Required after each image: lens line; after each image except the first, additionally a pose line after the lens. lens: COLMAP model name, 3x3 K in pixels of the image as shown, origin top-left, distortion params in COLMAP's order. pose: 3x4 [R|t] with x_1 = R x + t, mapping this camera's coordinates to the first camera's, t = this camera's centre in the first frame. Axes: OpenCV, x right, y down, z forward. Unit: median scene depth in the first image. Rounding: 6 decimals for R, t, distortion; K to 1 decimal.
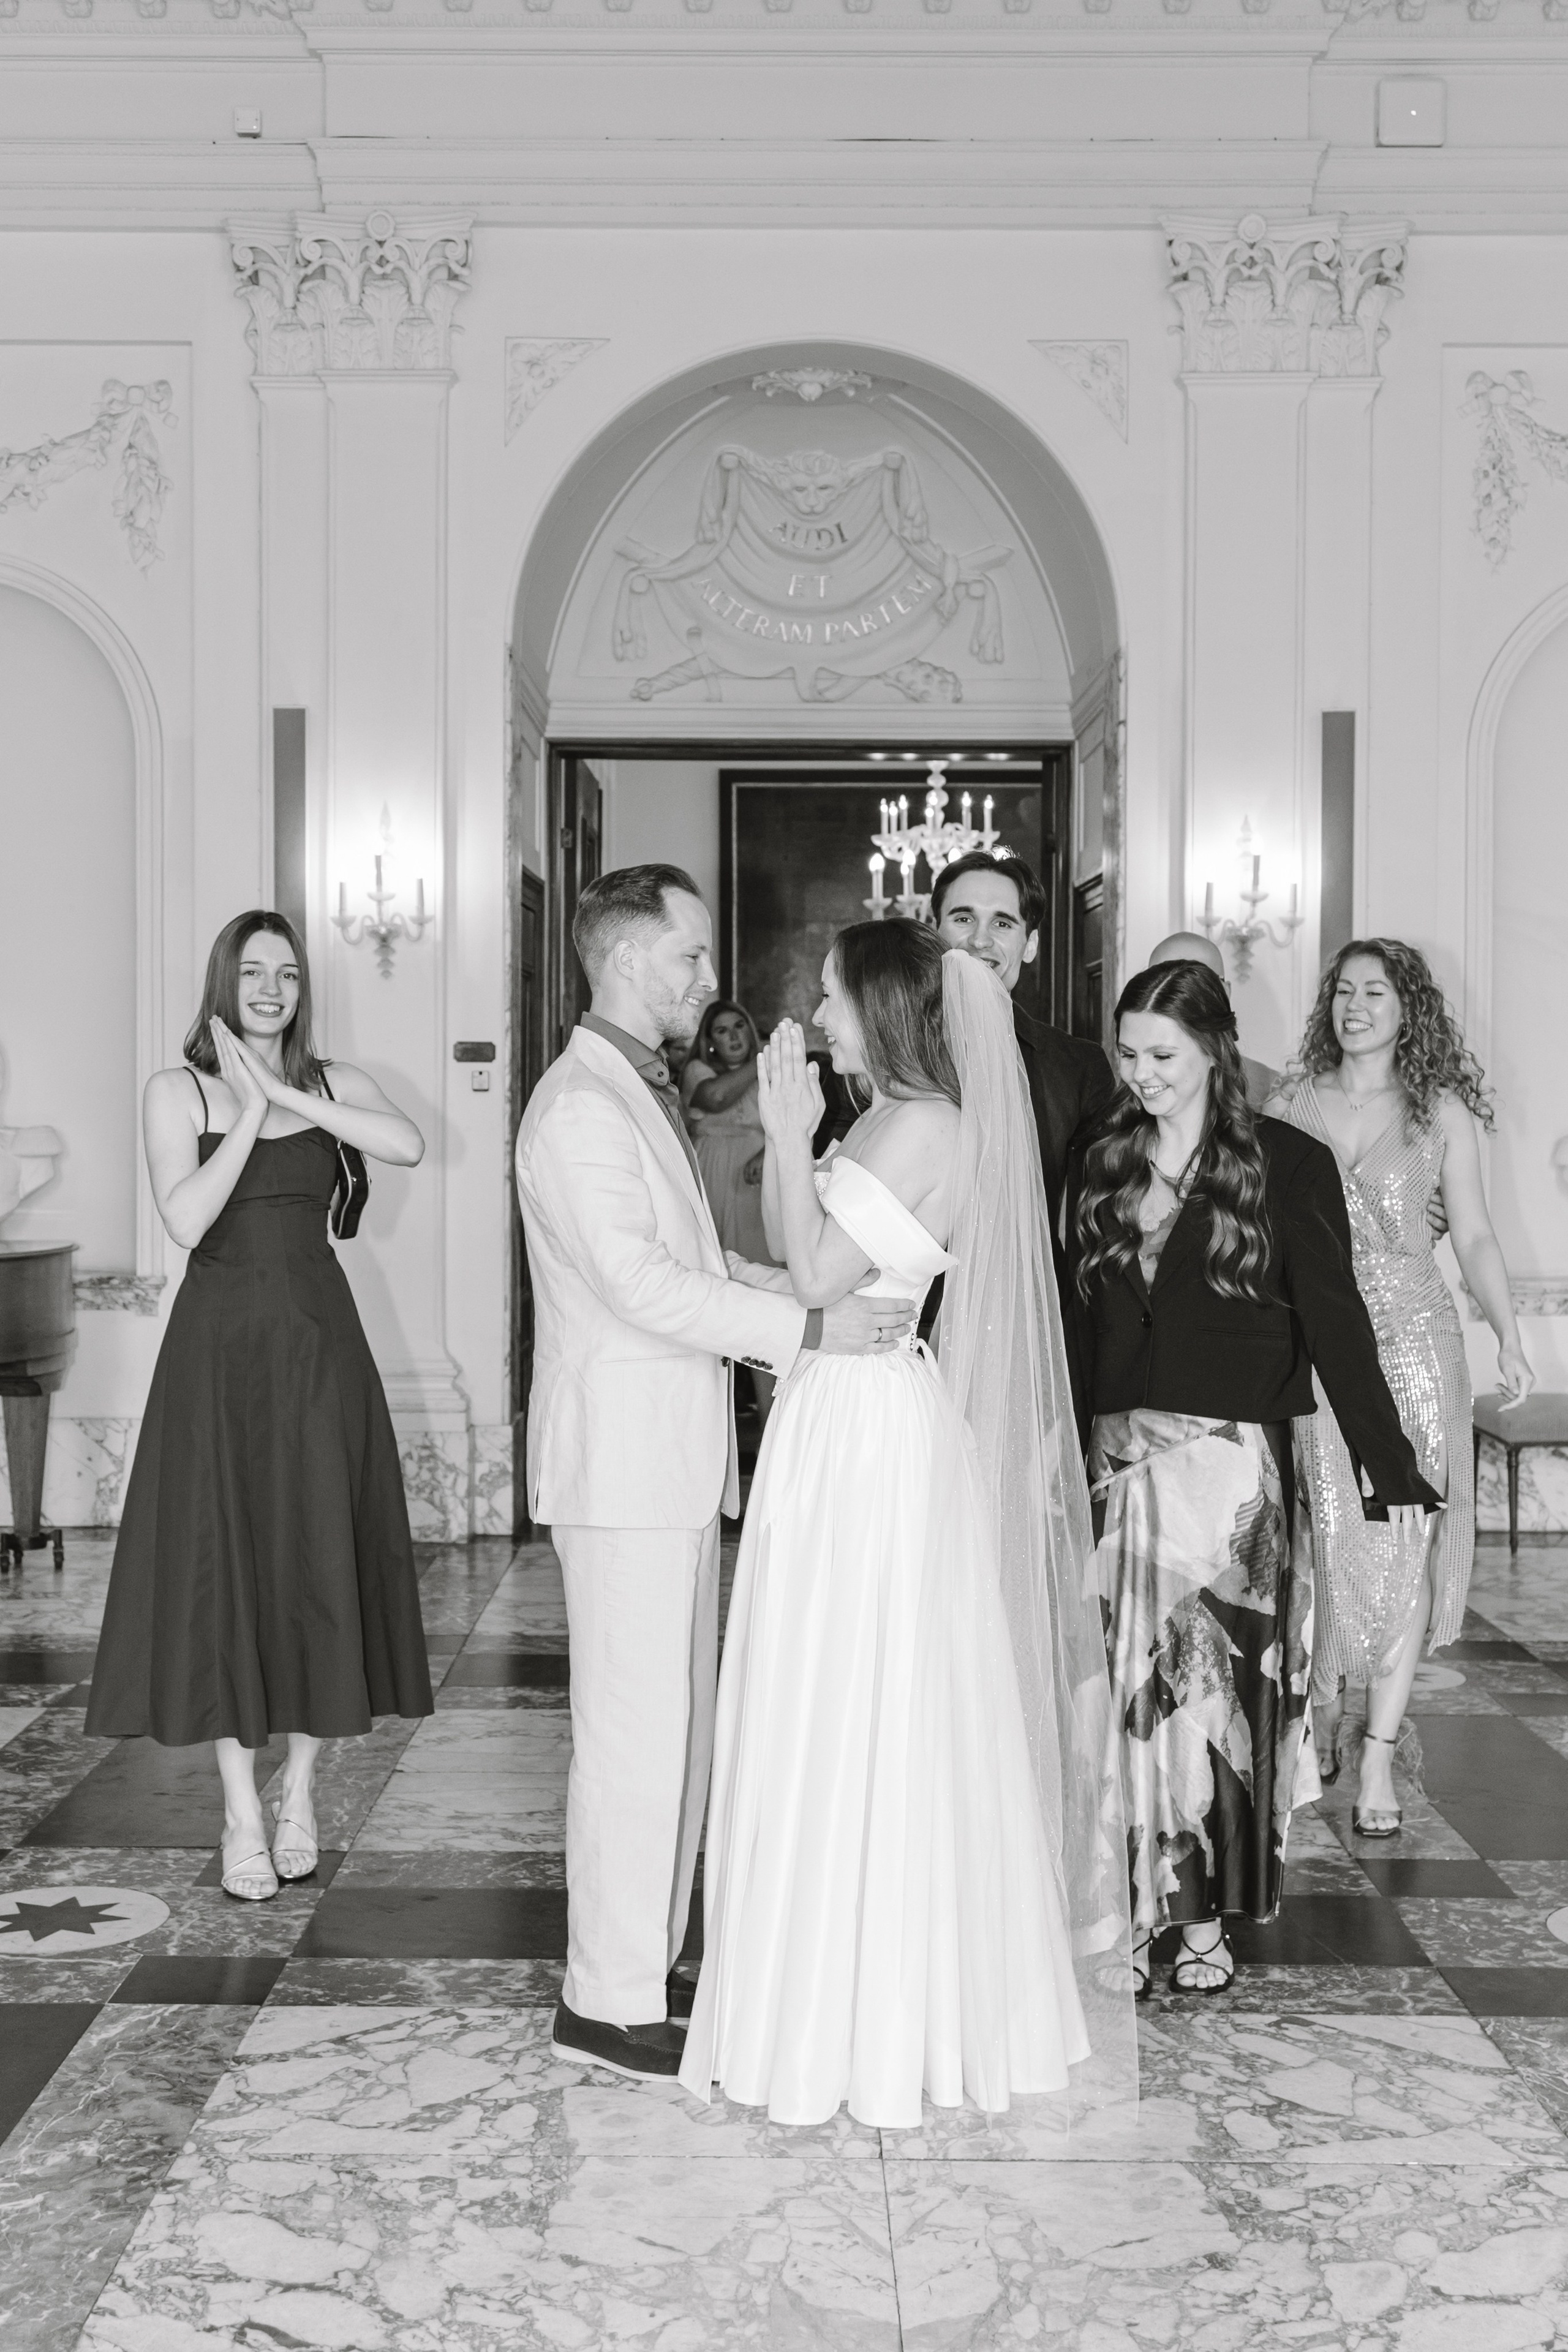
lens RADIAL K [[1845.4, 0, 783.6], [0, 1845.4, 1211.8], [0, 0, 1]] dist [0.015957, 0.003697]
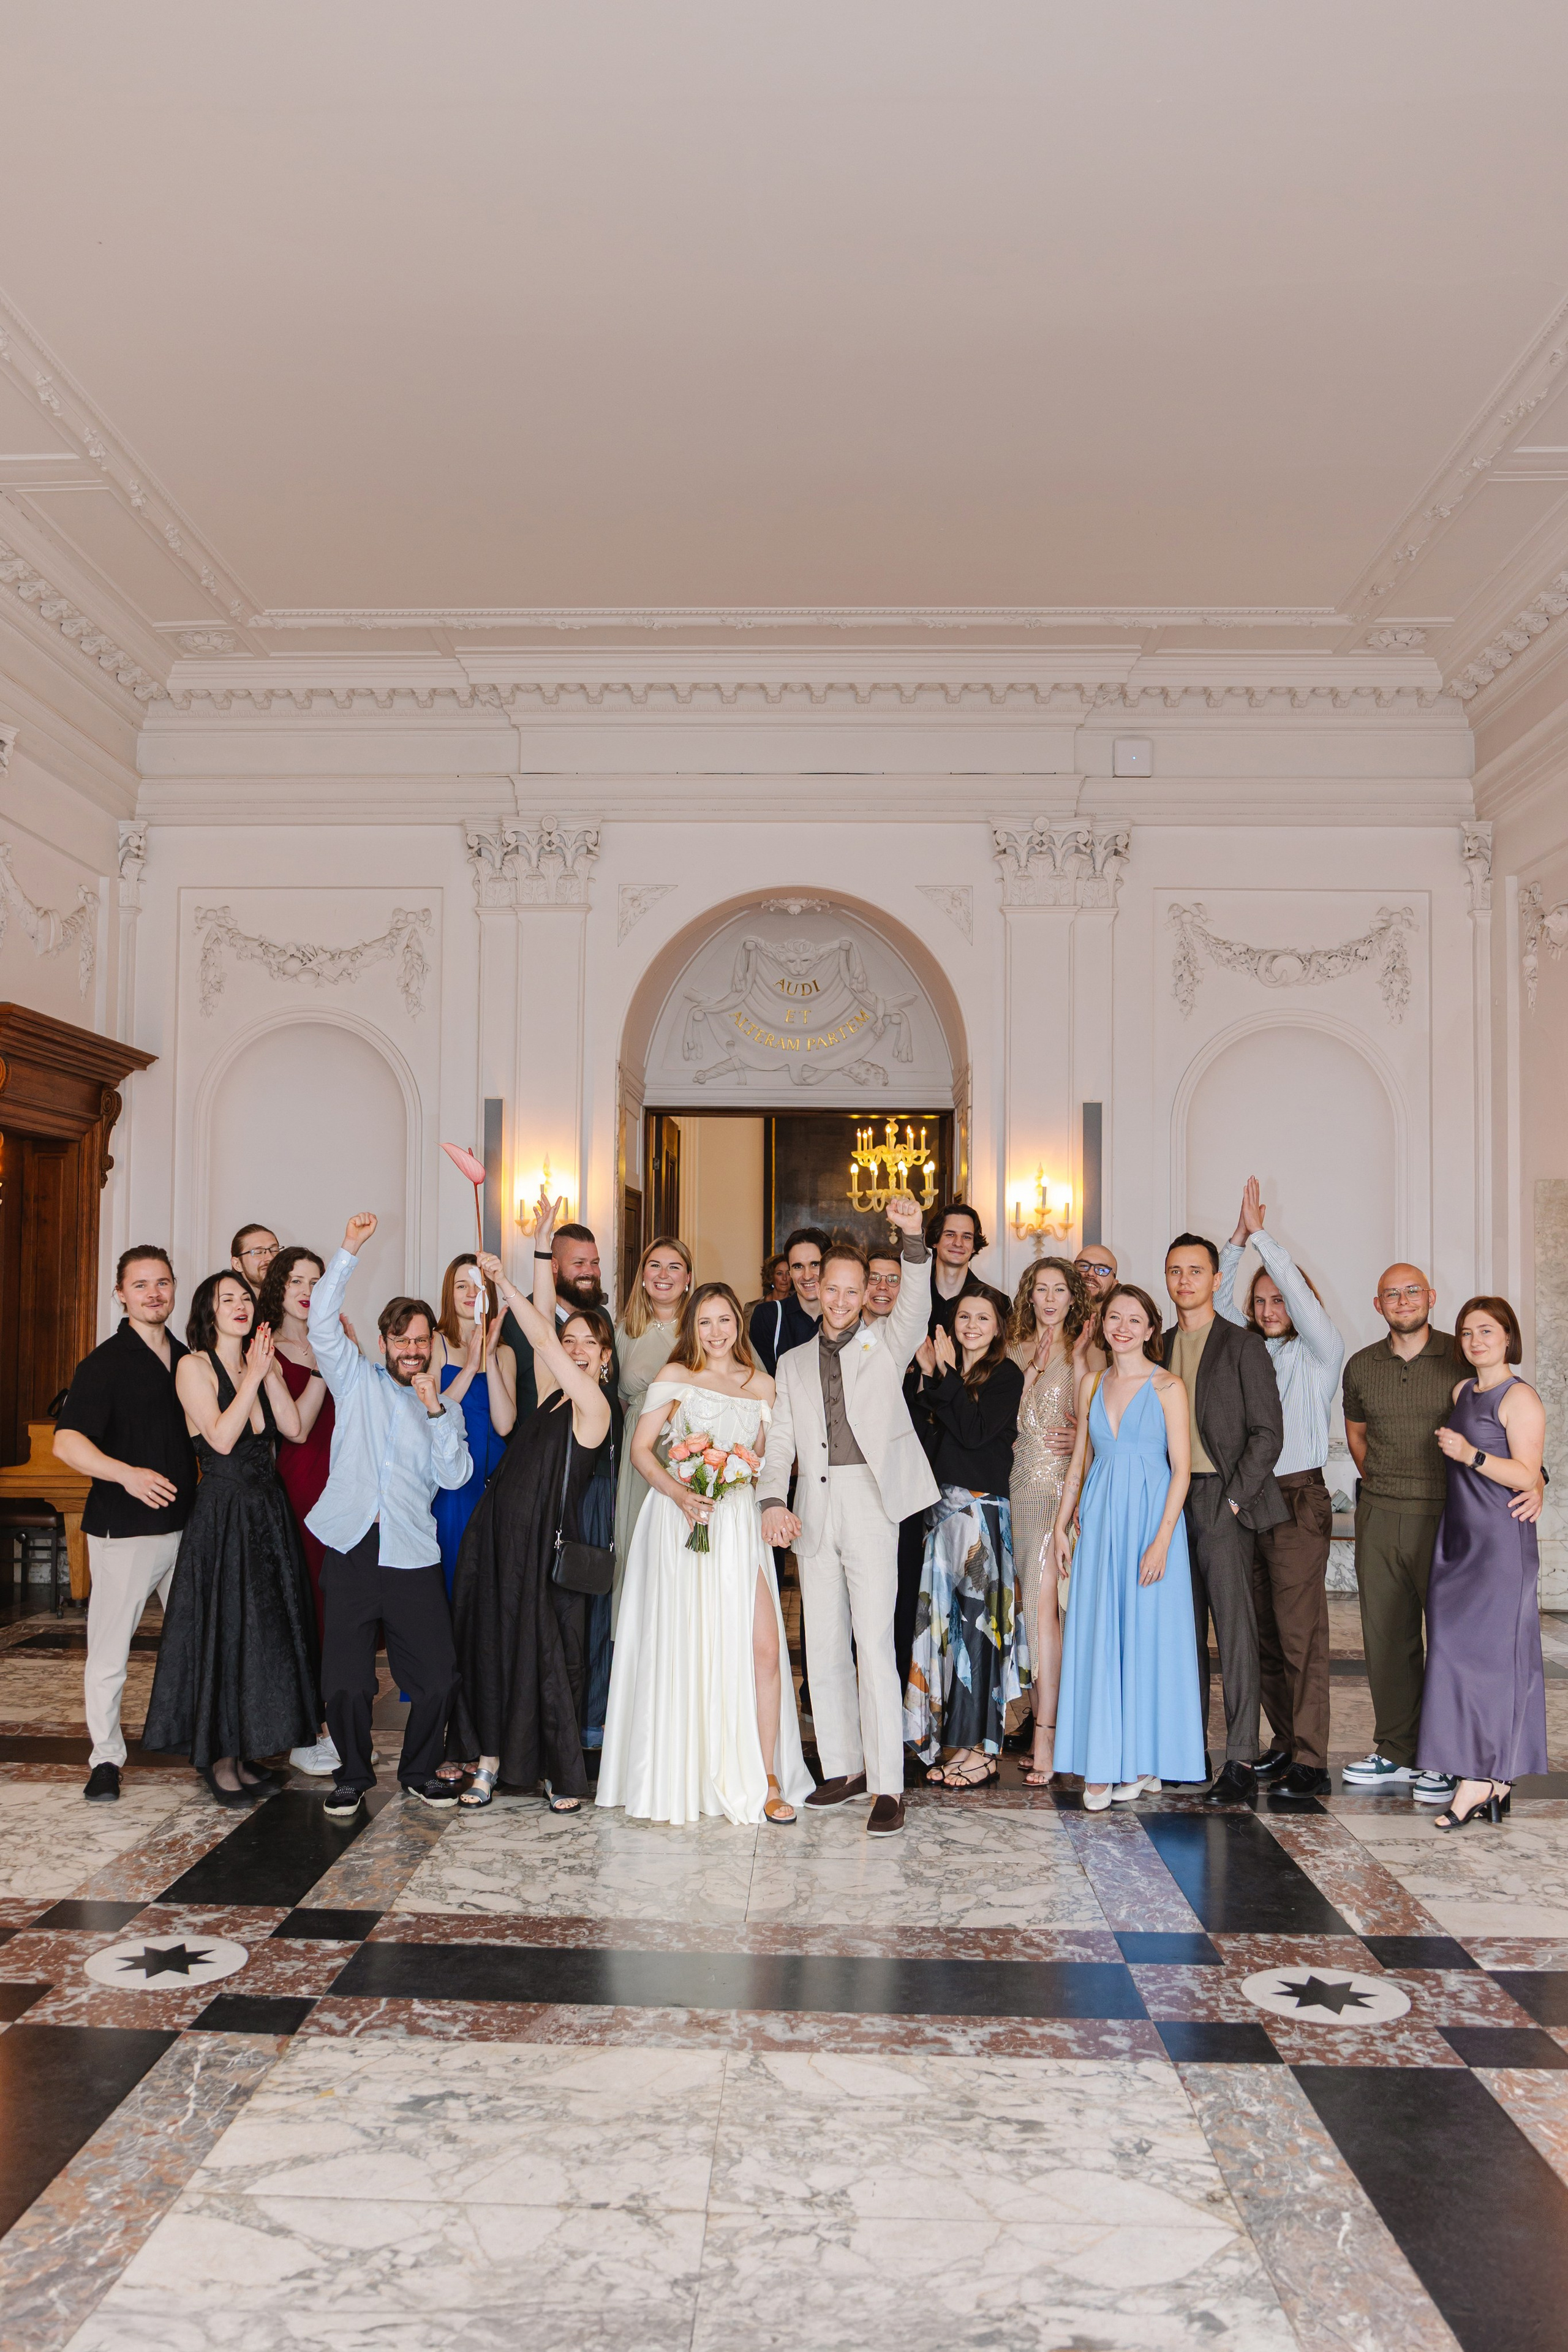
lens RADIAL K [[1961.2, 0, 775.1], [0, 1961.2, 1207.3], [0, 0, 1]] dist [-0.049746, 0.014016]
pose [[0.992333, -0.005355, -0.123474, 0.226483], [-0.002897, 0.997779, -0.066553, -0.051983], [0.123556, 0.066400, 0.990114, -0.799001]]
